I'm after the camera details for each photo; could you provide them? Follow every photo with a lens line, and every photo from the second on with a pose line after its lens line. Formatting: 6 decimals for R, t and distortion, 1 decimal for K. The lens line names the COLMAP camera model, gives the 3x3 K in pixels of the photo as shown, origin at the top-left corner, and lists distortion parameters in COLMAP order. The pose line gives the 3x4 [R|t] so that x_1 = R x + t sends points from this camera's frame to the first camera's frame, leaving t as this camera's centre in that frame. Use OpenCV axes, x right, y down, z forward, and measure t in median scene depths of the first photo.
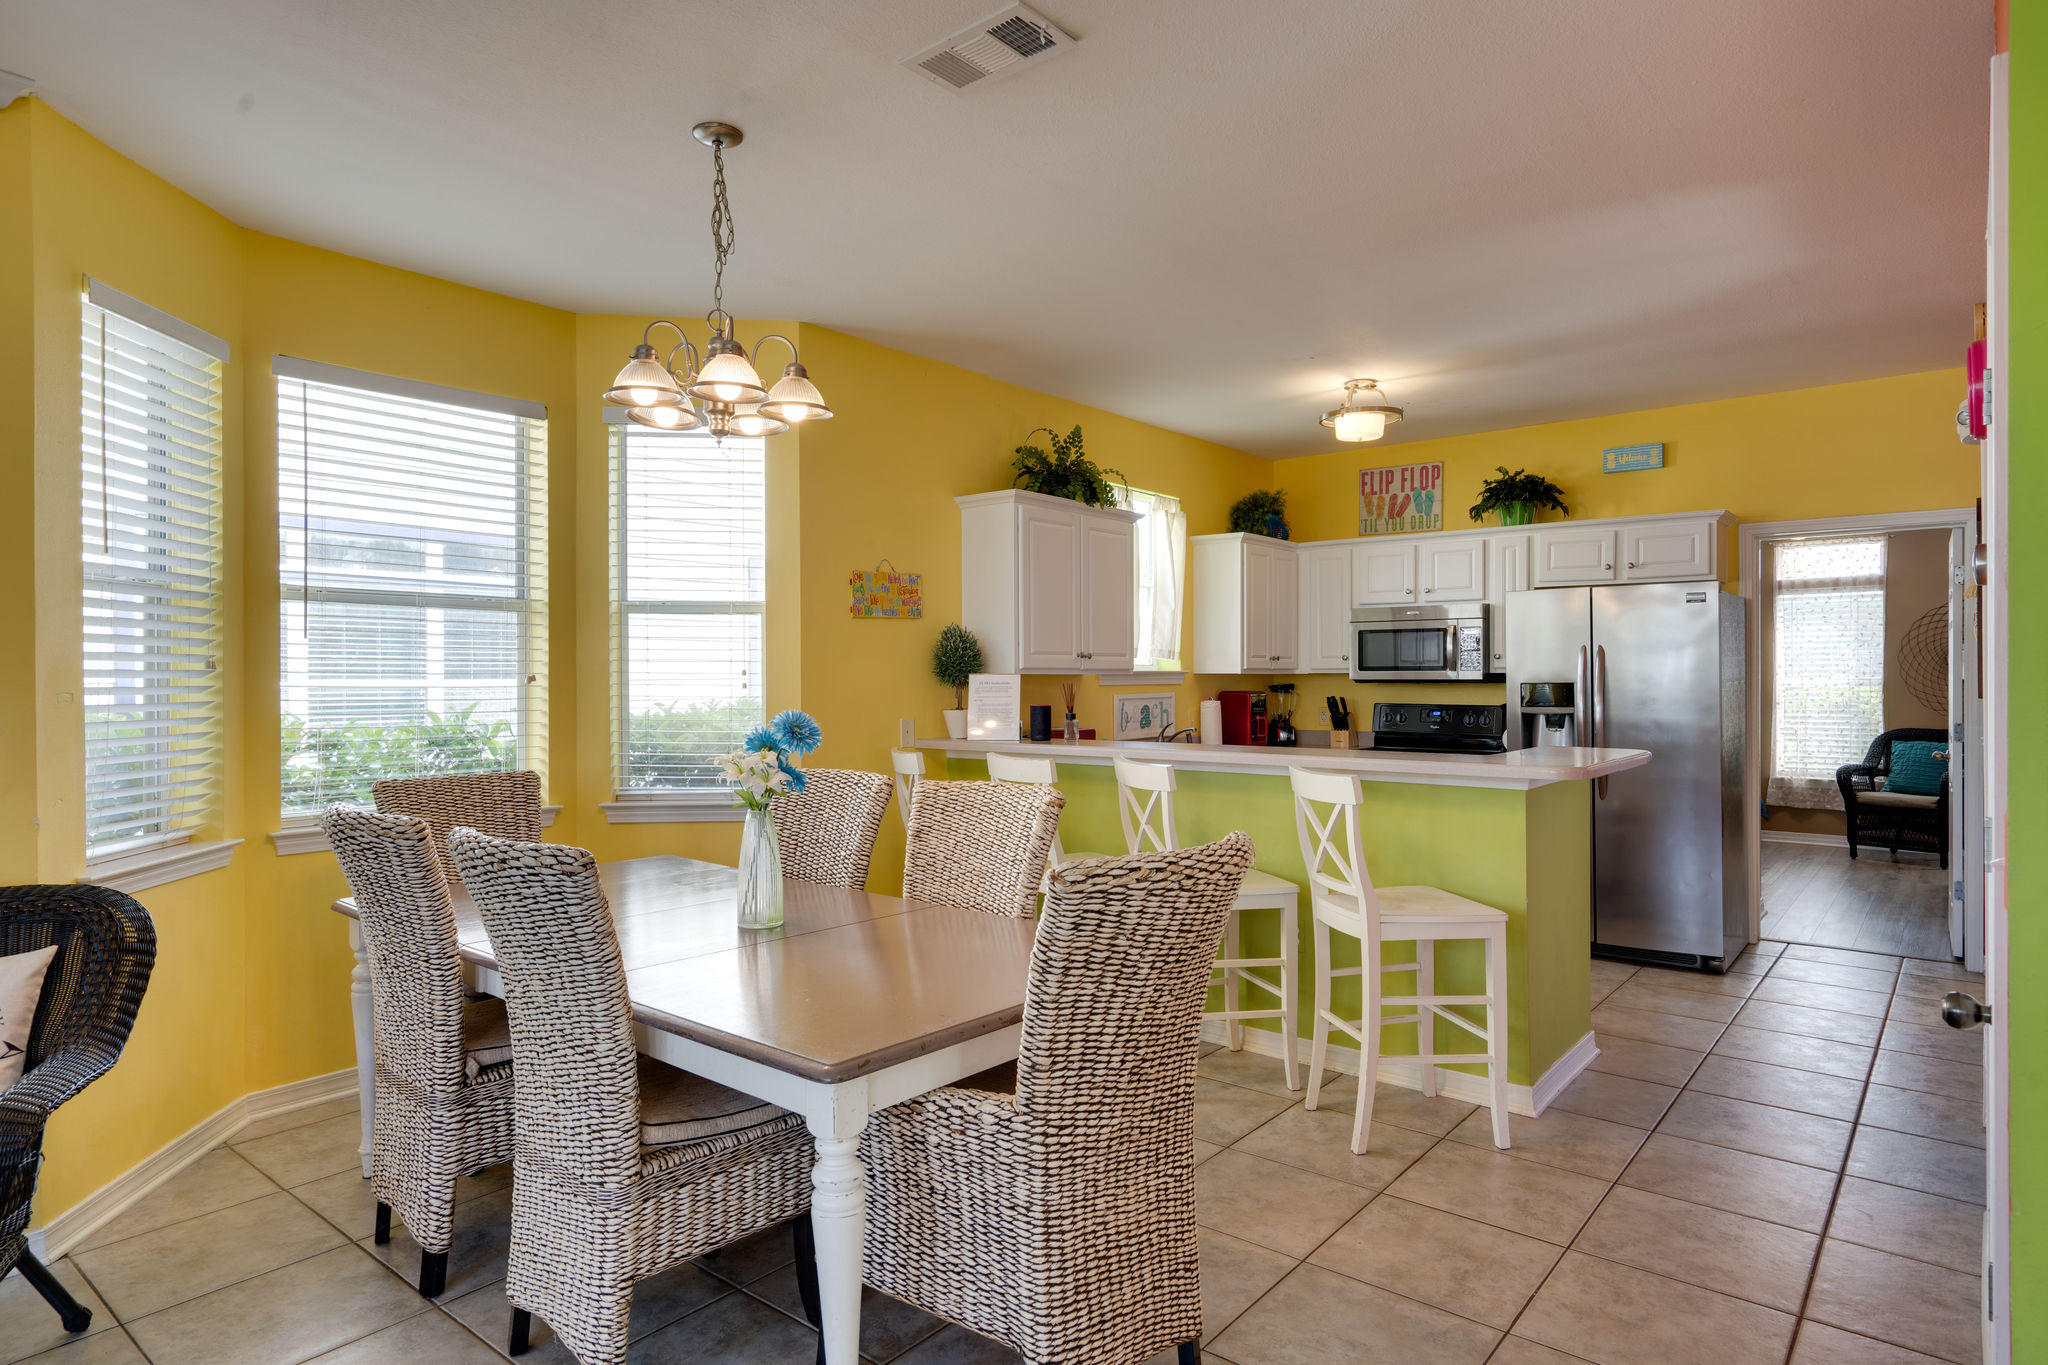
lens RADIAL K [[1166.4, 0, 1005.3], [0, 1166.4, 680.9], [0, 0, 1]] dist [0.003226, 0.000338]
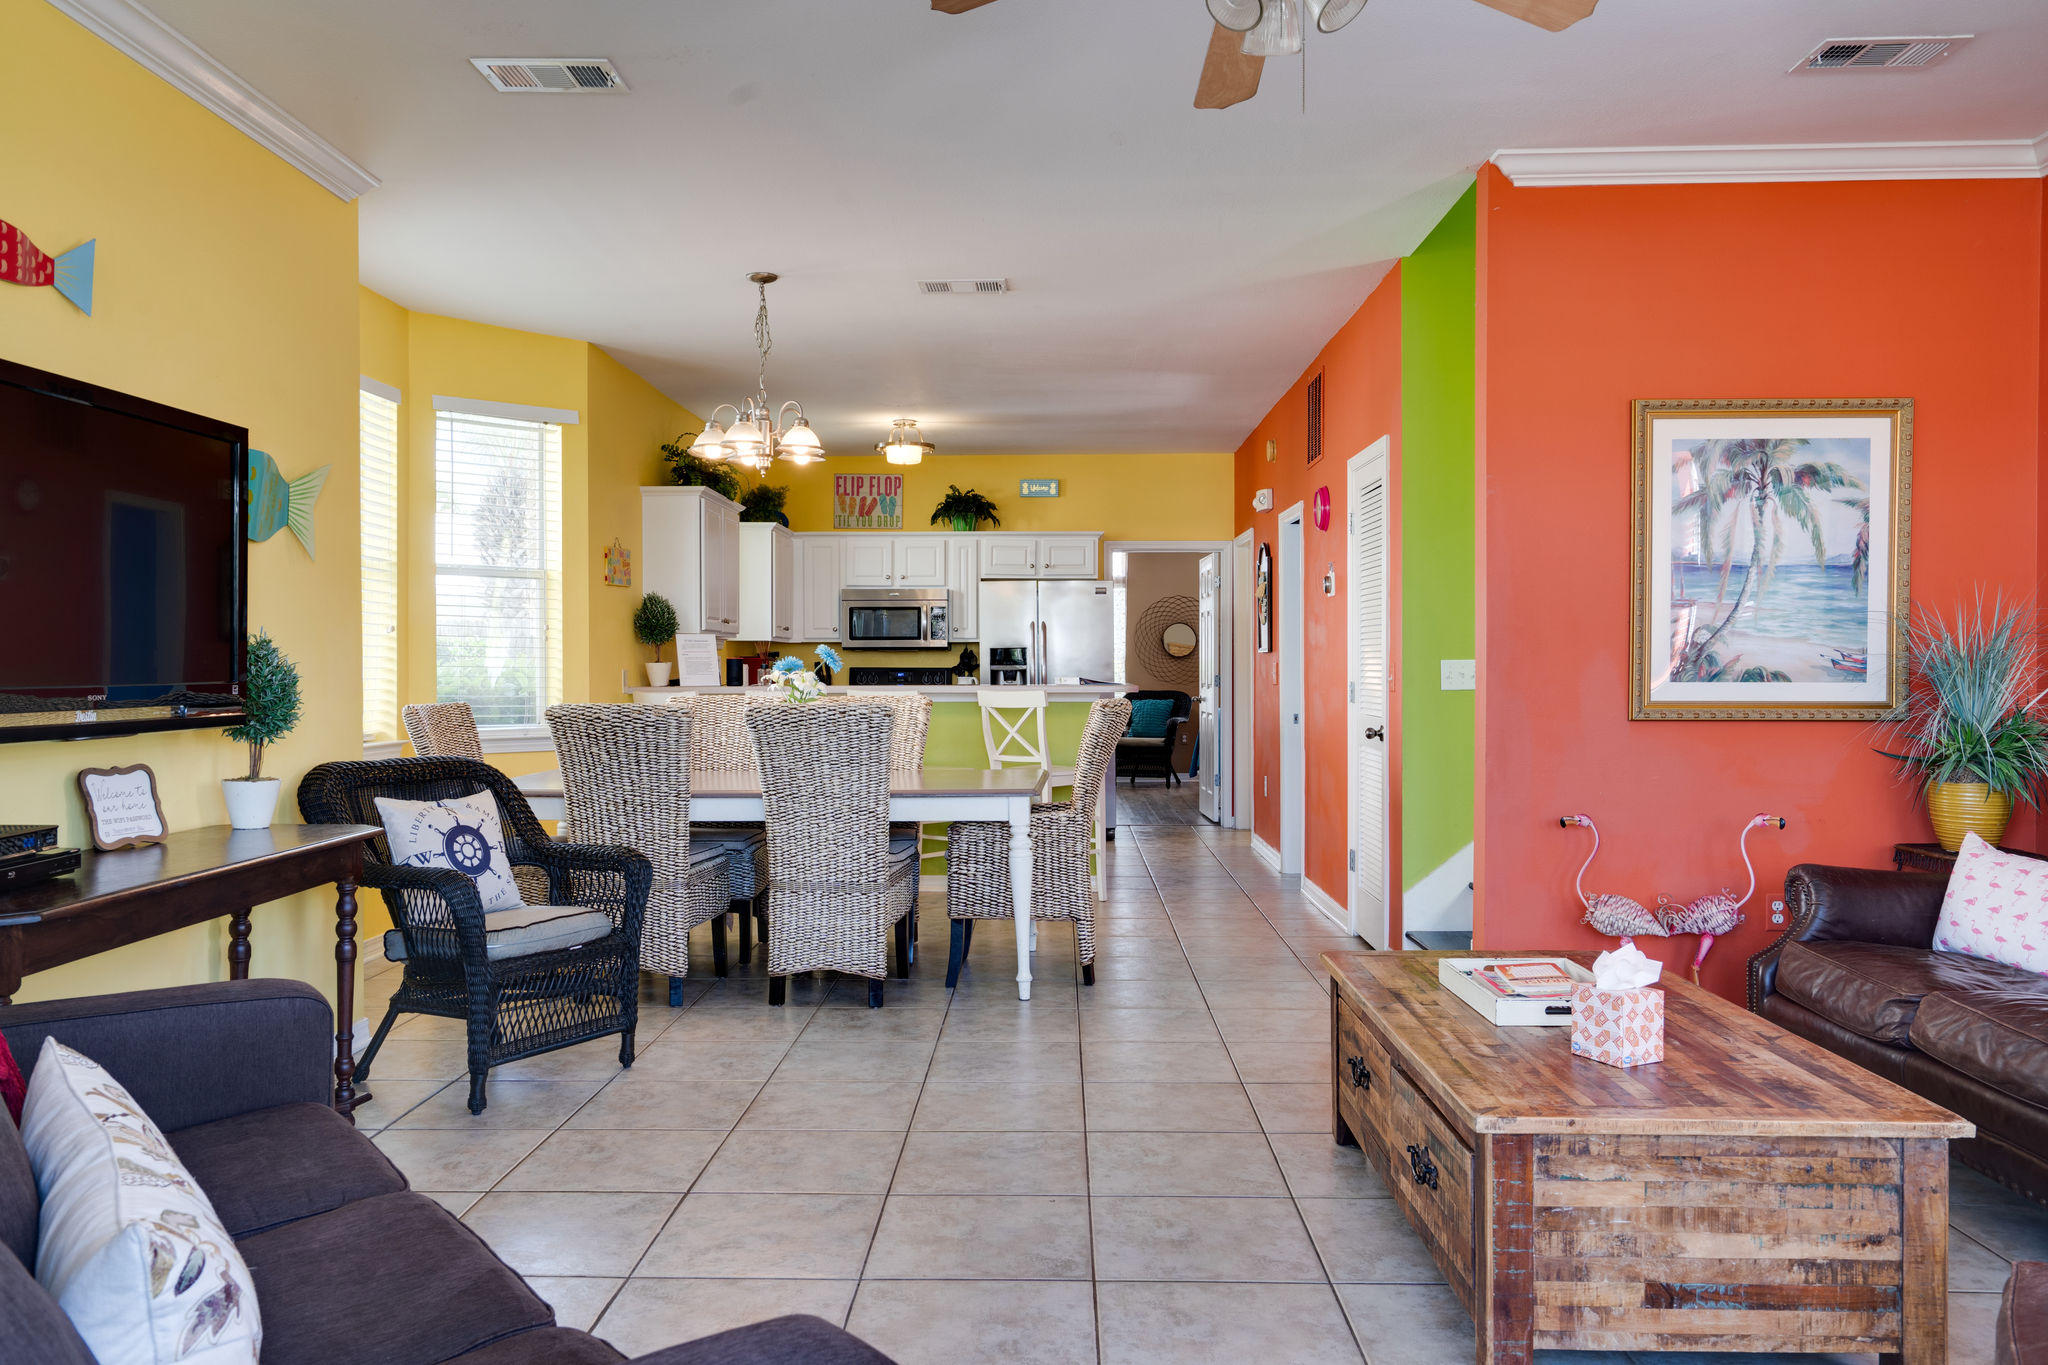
lens RADIAL K [[1486.3, 0, 1023.7], [0, 1486.3, 679.9], [0, 0, 1]] dist [-0.001150, 0.000046]
pose [[0.780581, -0.004366, 0.625040, -0.558329], [0.002866, 0.999990, 0.003405, 0.030111], [-0.625049, -0.000866, 0.780585, -0.353588]]
